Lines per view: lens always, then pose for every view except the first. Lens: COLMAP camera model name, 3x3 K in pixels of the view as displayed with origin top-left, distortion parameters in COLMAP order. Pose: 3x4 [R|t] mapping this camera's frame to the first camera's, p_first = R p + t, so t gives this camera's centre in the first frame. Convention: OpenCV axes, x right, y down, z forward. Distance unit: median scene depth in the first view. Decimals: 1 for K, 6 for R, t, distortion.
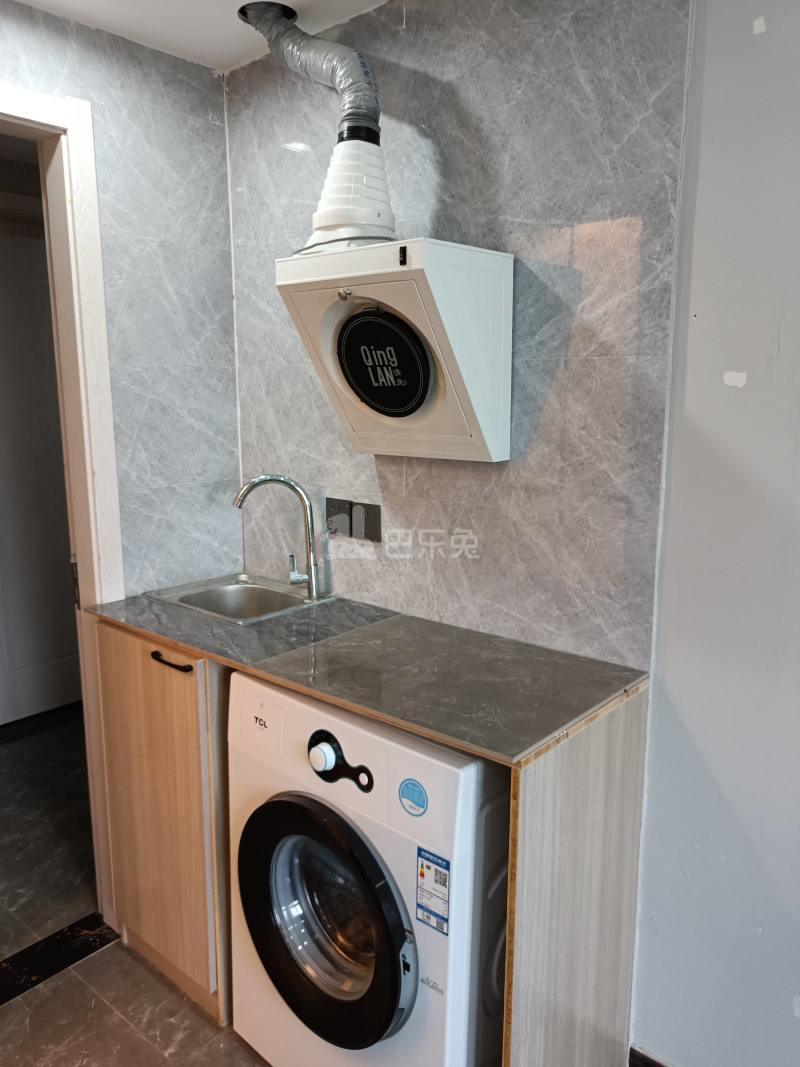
lens RADIAL K [[827.7, 0, 400.0], [0, 827.7, 533.5], [0, 0, 1]] dist [0.005306, 0.001582]
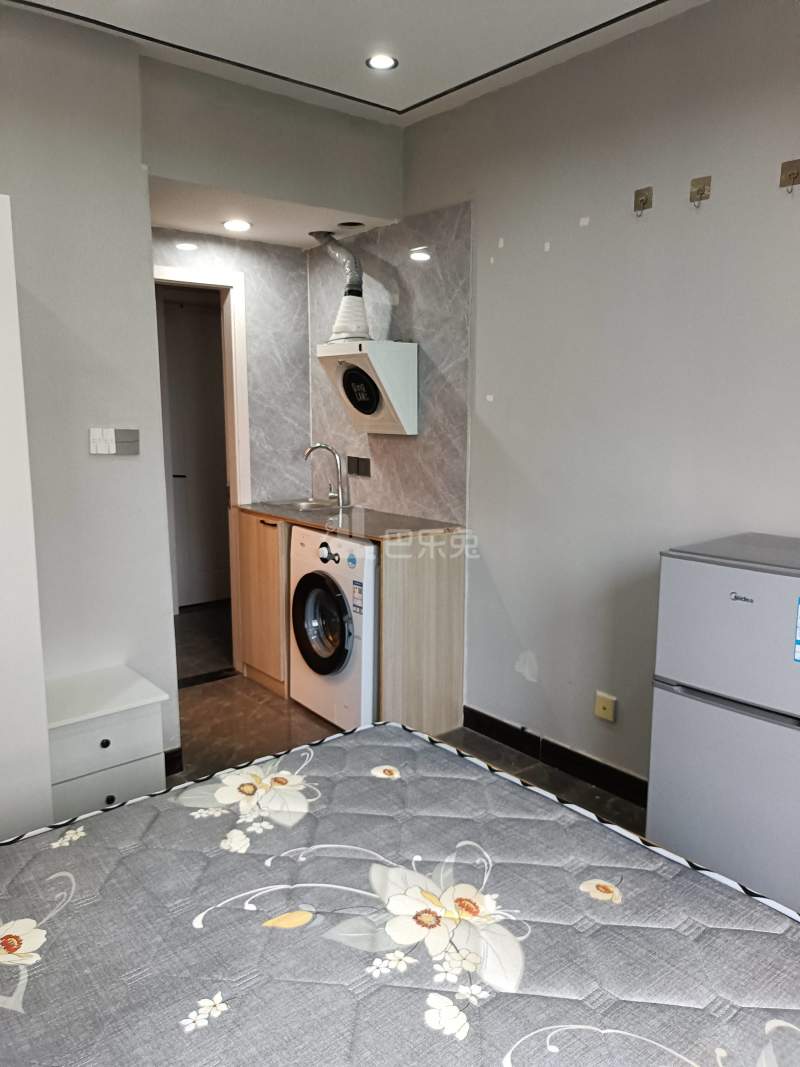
lens RADIAL K [[808.5, 0, 397.3], [0, 808.5, 536.5], [0, 0, 1]] dist [0.017564, 0.004770]
pose [[0.985370, 0.033569, -0.167090, 0.408313], [-0.036703, 0.999203, -0.015700, 0.199721], [0.166430, 0.021603, 0.985817, -1.030993]]
